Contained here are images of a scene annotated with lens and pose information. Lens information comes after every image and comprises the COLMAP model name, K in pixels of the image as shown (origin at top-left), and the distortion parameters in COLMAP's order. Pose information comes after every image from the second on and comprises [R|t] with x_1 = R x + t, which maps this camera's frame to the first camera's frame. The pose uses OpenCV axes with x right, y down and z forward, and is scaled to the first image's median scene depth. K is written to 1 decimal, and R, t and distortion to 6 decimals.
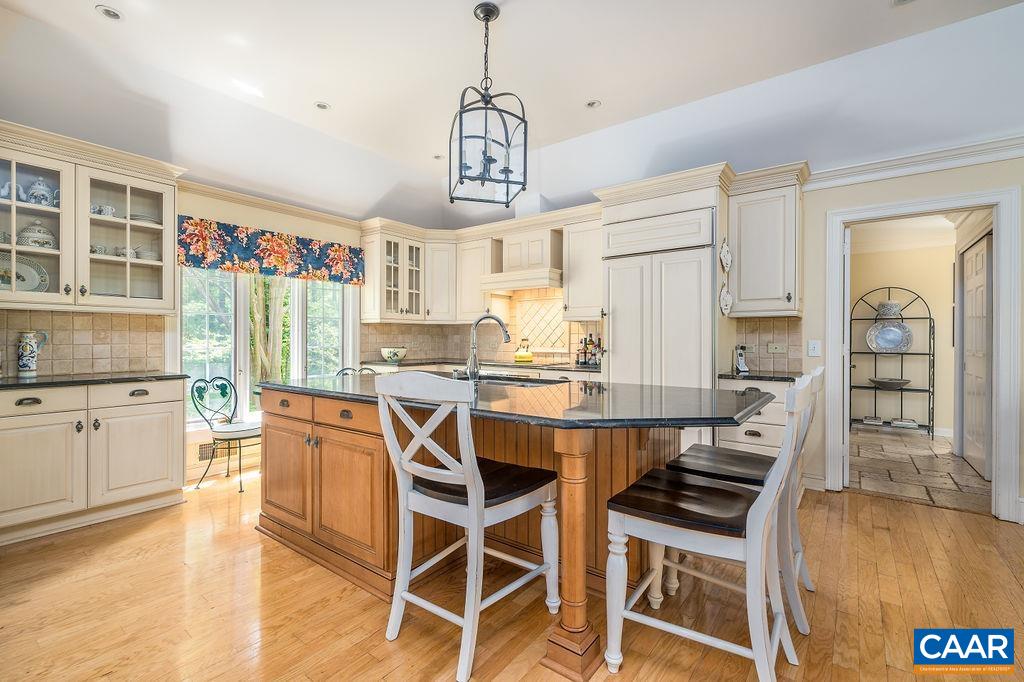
lens RADIAL K [[441.6, 0, 512.0], [0, 441.6, 341.0], [0, 0, 1]] dist [-0.001487, -0.000148]
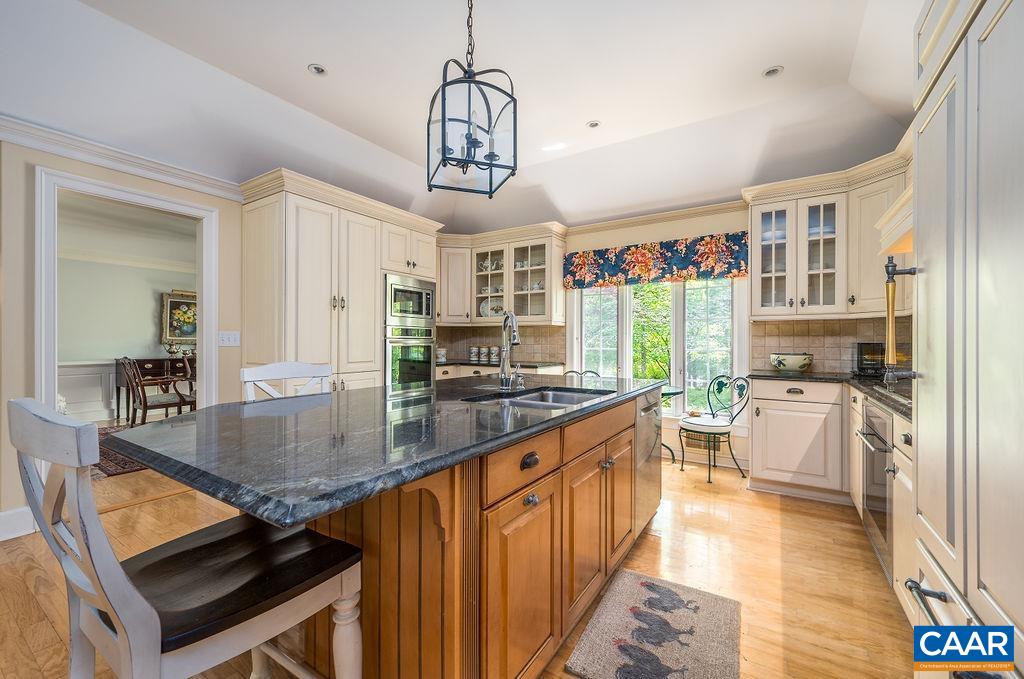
lens RADIAL K [[417.7, 0, 512.0], [0, 417.7, 339.5], [0, 0, 1]] dist [-0.000557, -0.000075]
pose [[0.069286, -0.004799, -0.997585, 0.442409], [-0.008989, 0.999945, -0.005435, -0.001311], [0.997556, 0.009343, 0.069239, 0.571193]]
